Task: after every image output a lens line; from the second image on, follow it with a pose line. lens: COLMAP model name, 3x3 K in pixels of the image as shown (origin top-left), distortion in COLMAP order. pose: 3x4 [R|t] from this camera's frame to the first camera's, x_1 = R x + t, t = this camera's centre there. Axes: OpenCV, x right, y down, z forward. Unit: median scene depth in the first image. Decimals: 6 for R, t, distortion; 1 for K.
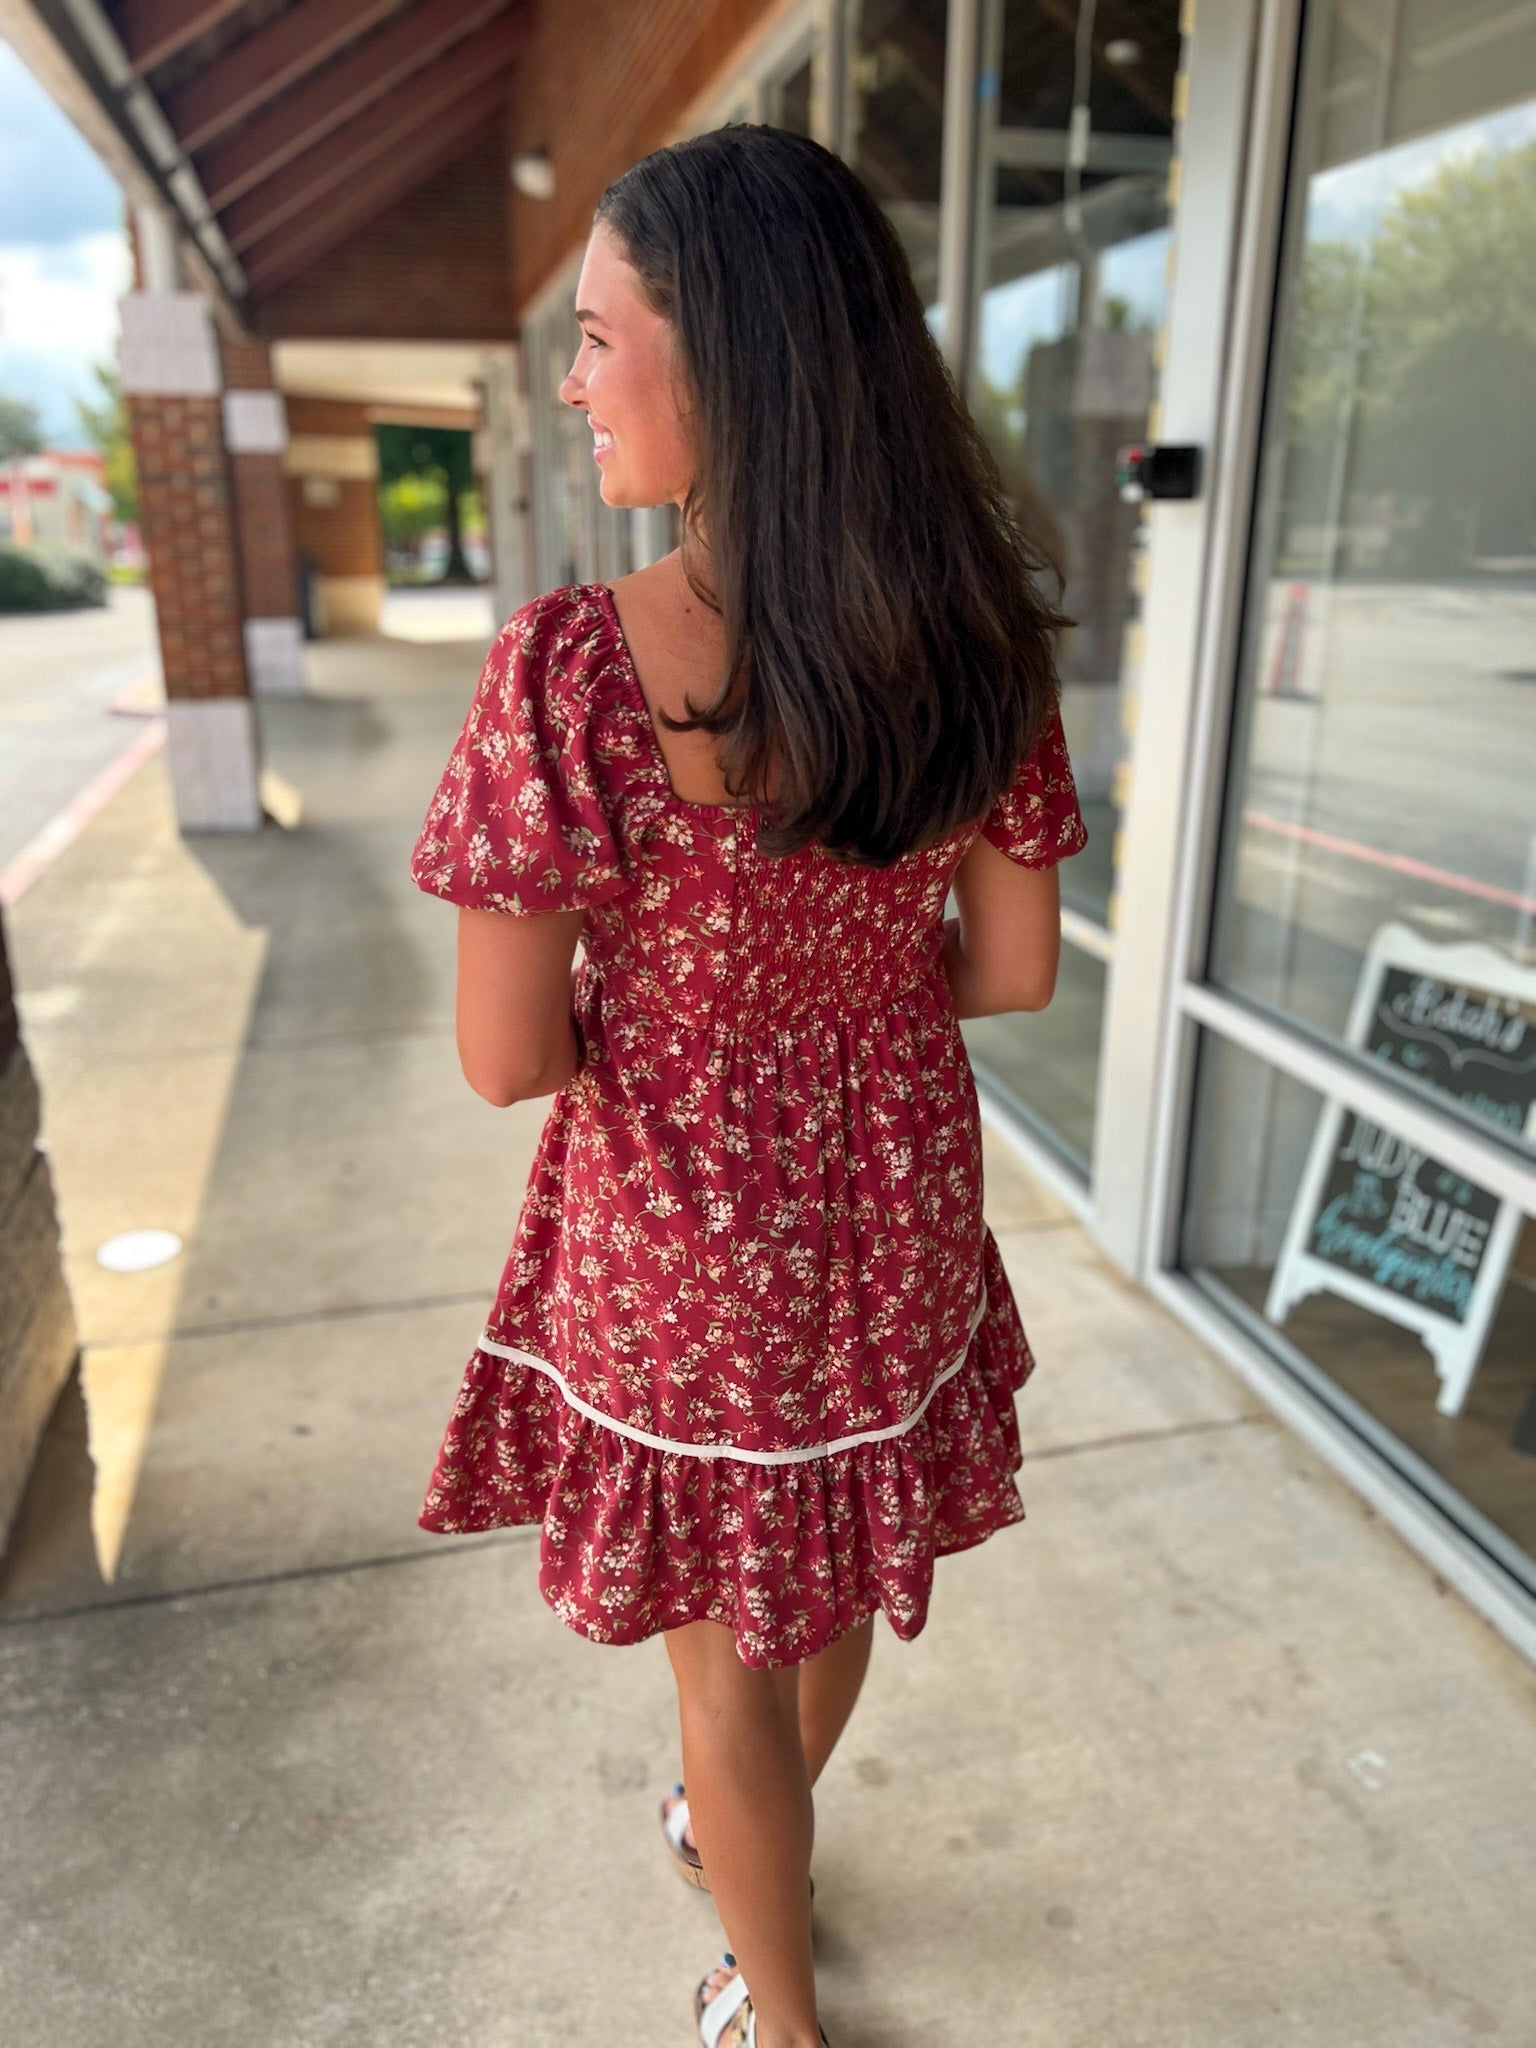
lens RADIAL K [[1551.7, 0, 771.0], [0, 1551.7, 1030.5], [0, 0, 1]] dist [0.032438, -0.039703]
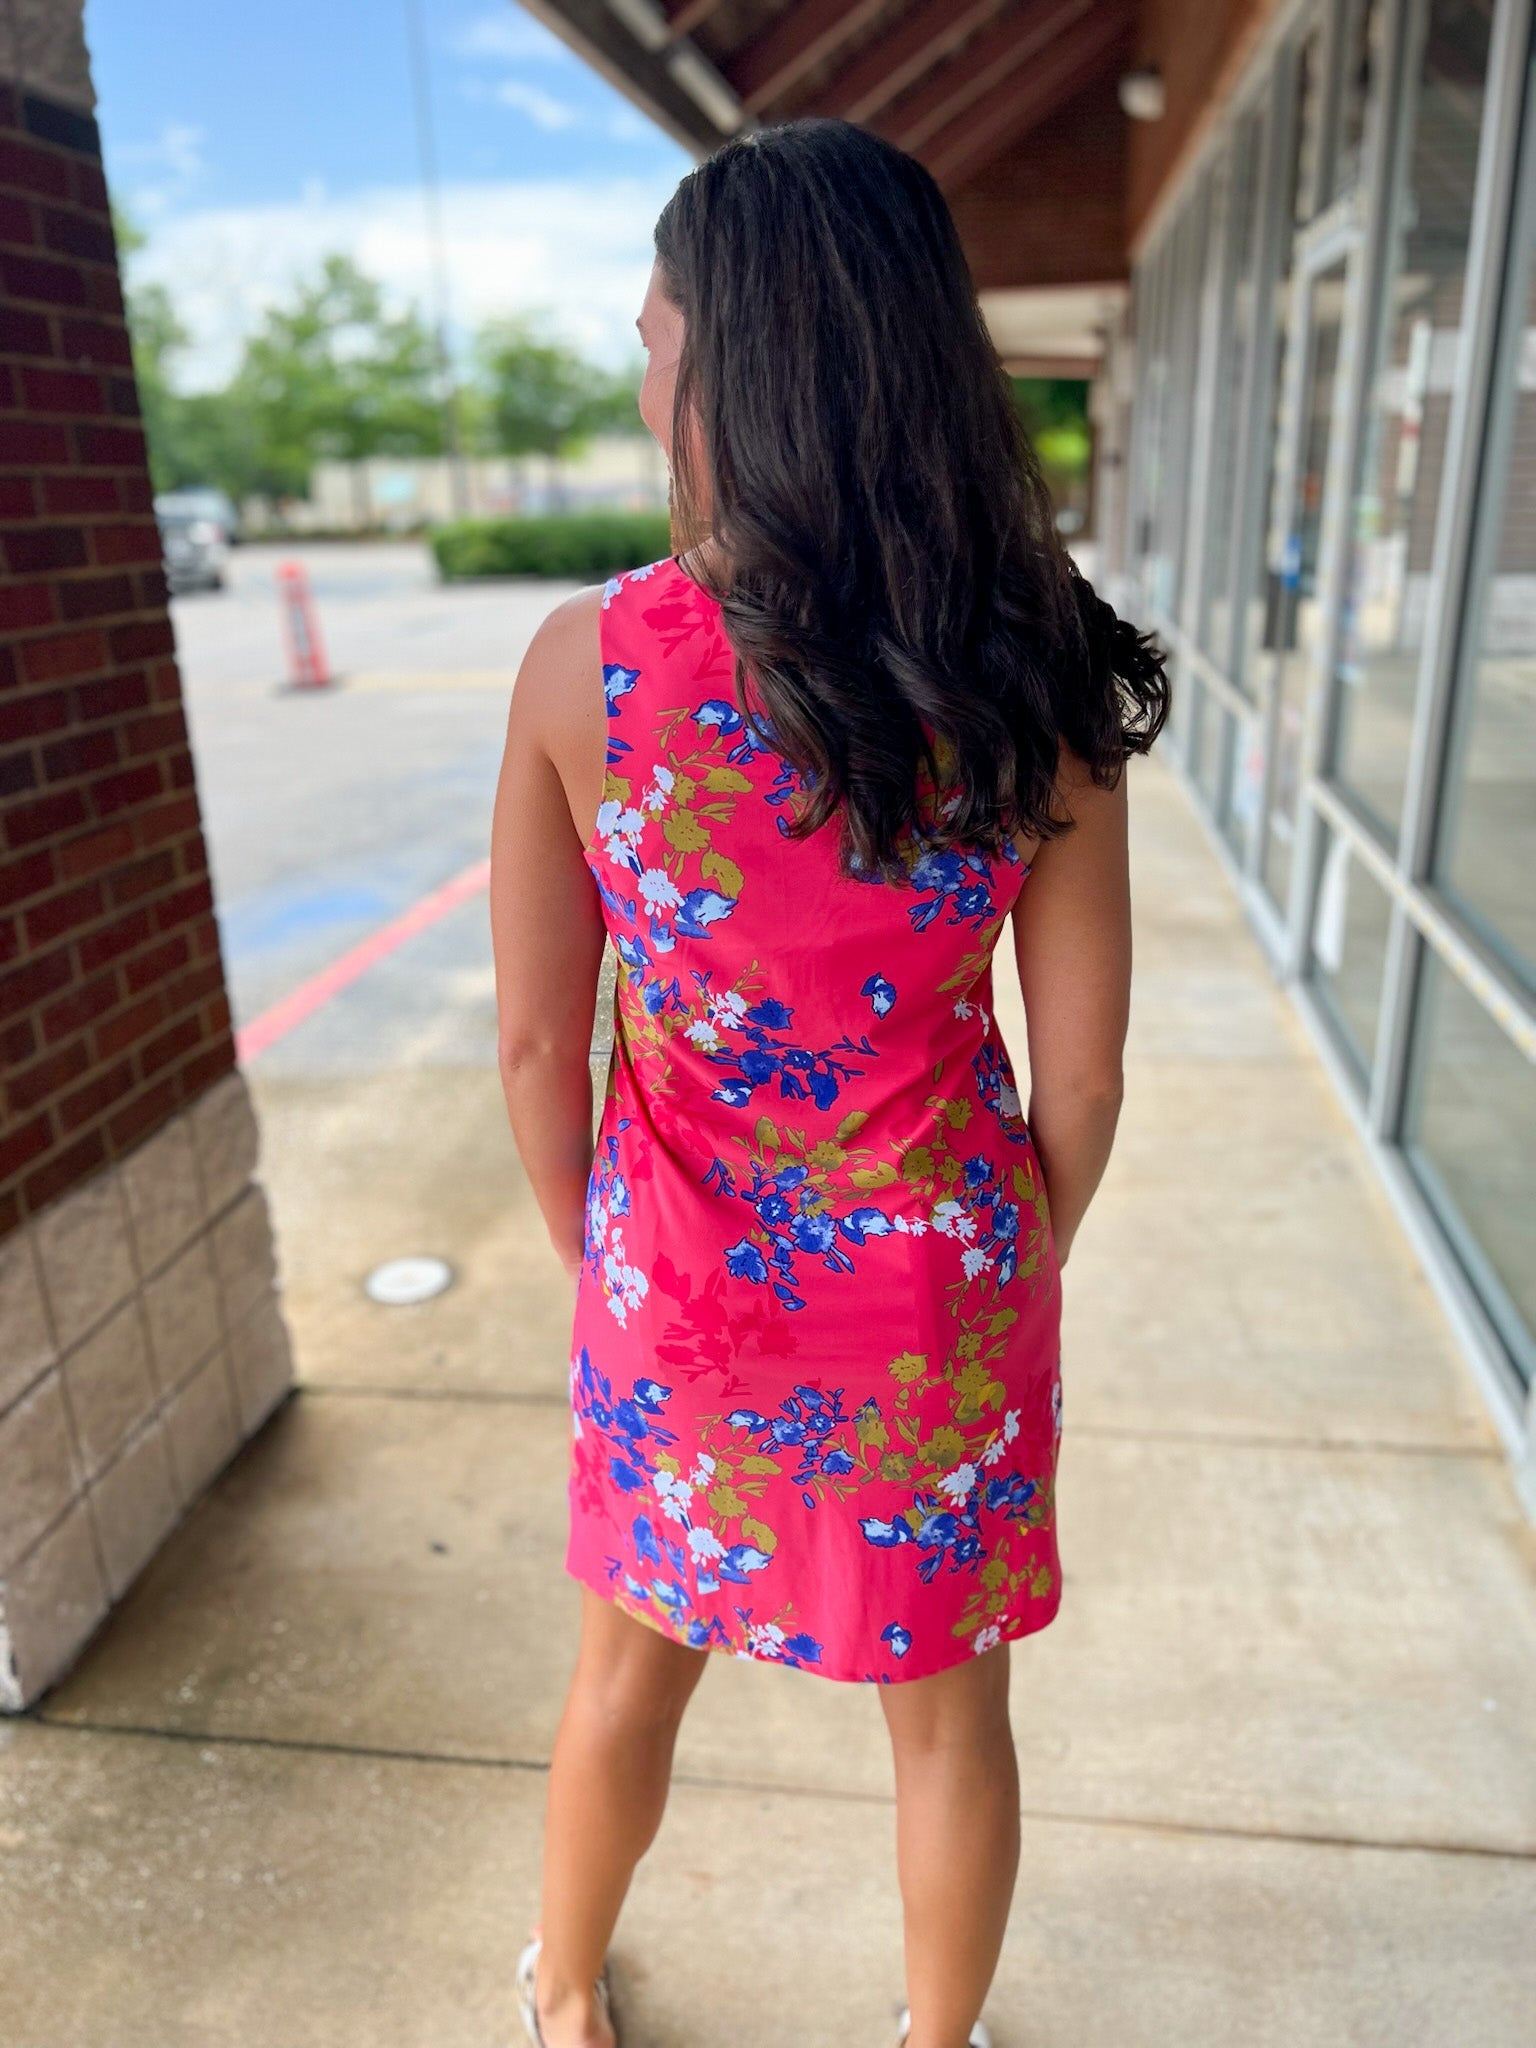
lens RADIAL K [[1551.7, 0, 763.6], [0, 1551.7, 1026.6], [0, 0, 1]] dist [0.032438, -0.039703]
pose [[0.920009, 0.104258, -0.377776, 0.170469], [-0.094457, 0.994537, 0.044437, -0.094183], [0.380345, -0.005199, 0.924830, 0.249692]]
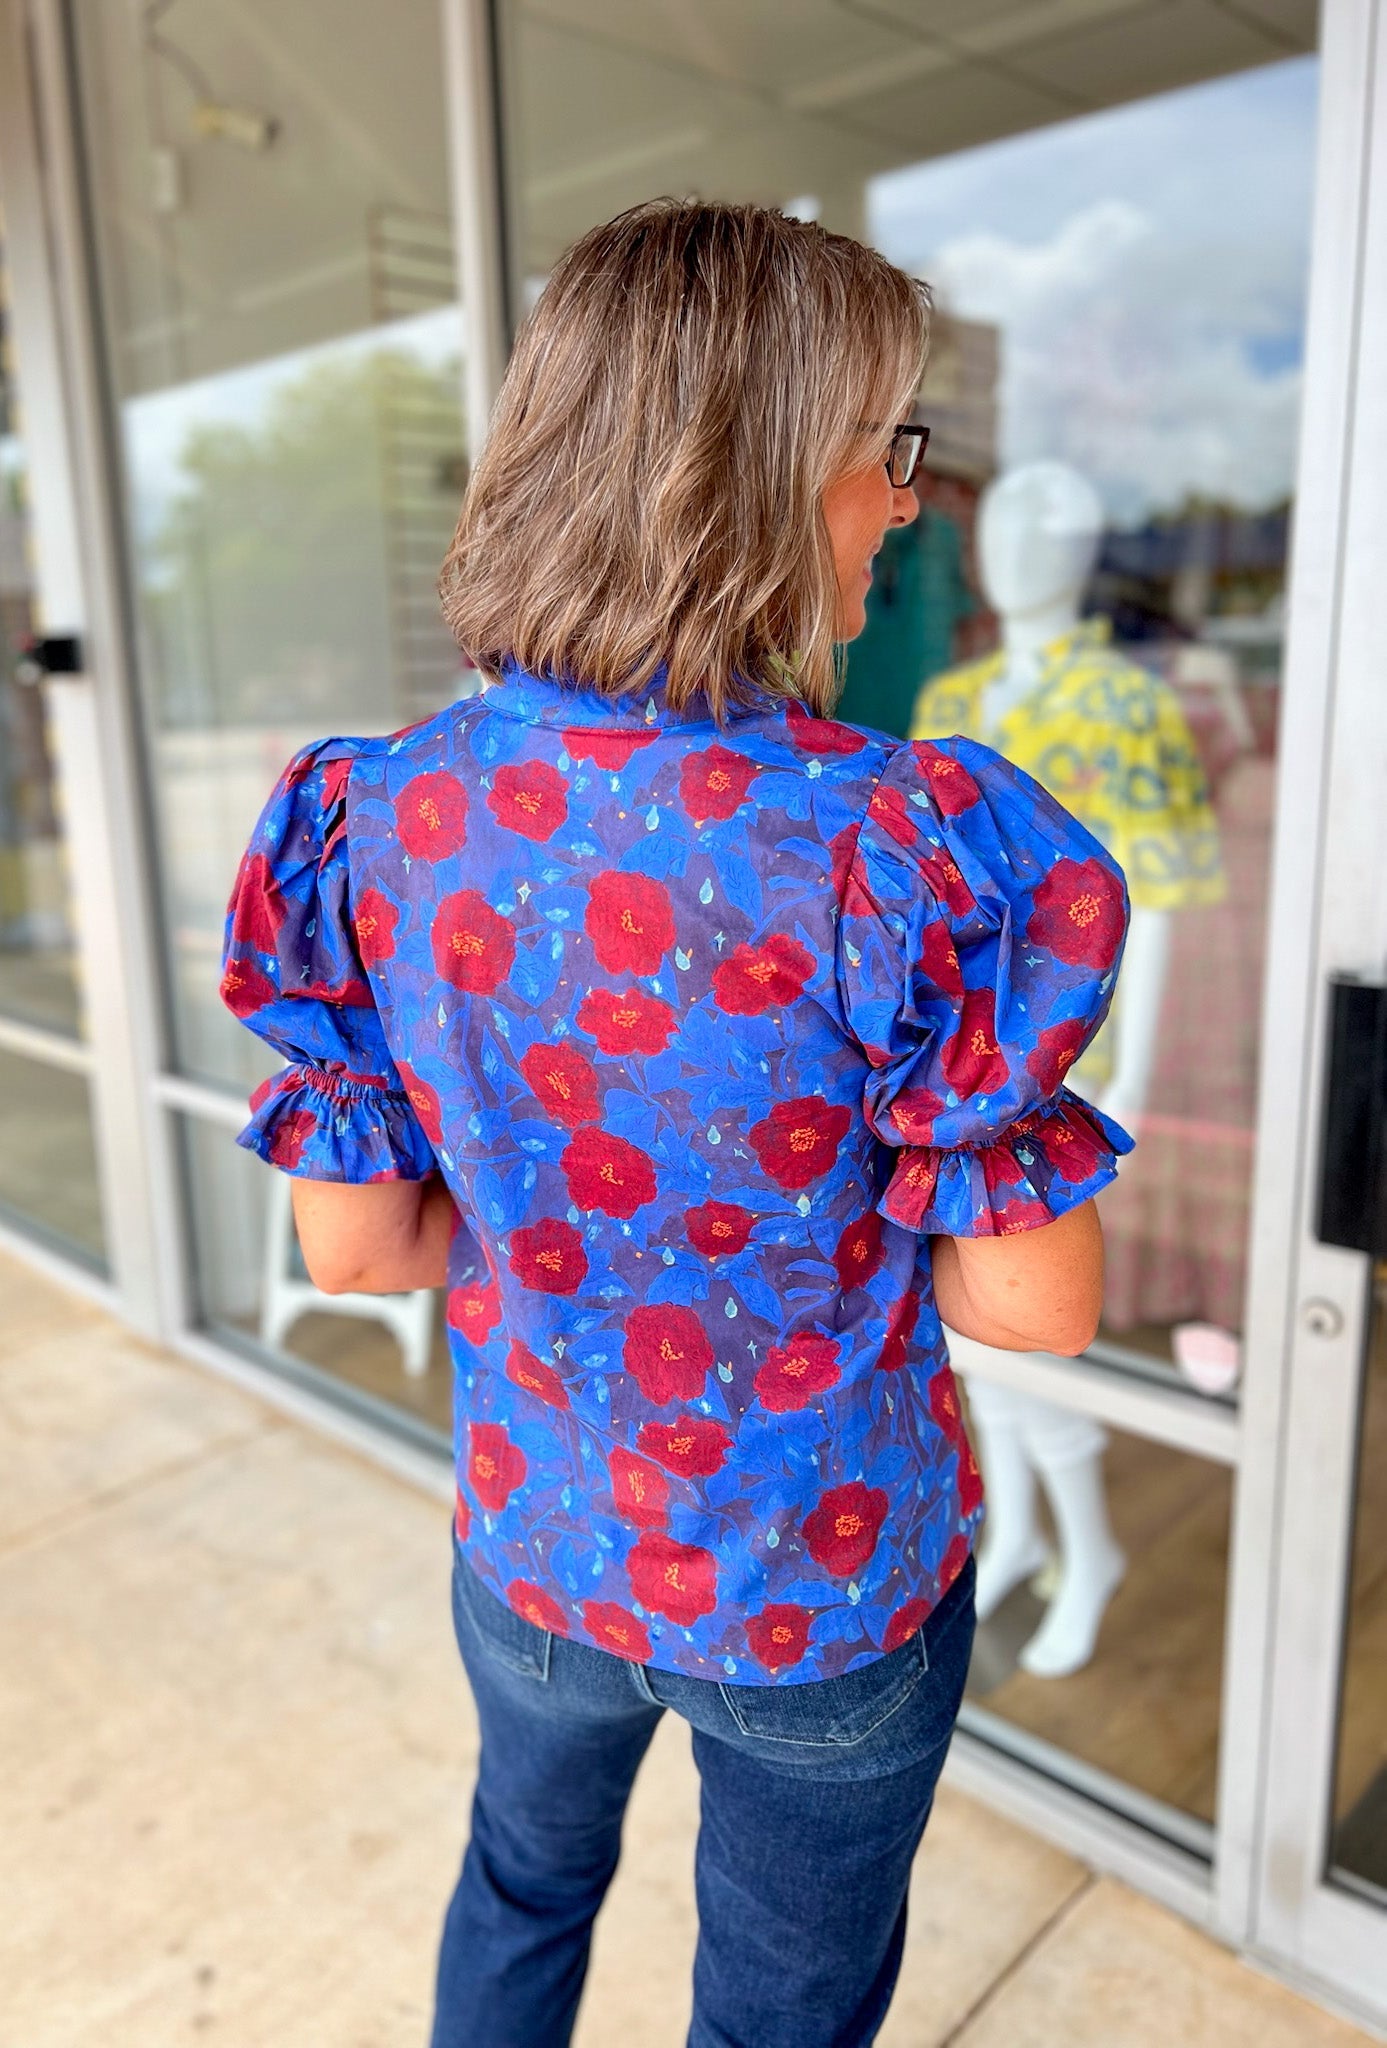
lens RADIAL K [[1575.0, 0, 614.1], [0, 1575.0, 996.3], [0, 0, 1]] dist [0.016830, -0.016241]
pose [[0.860311, -0.142511, 0.489445, -0.008000], [0.197142, 0.978436, -0.061631, 0.055369], [-0.470107, 0.149512, 0.869854, -0.212831]]
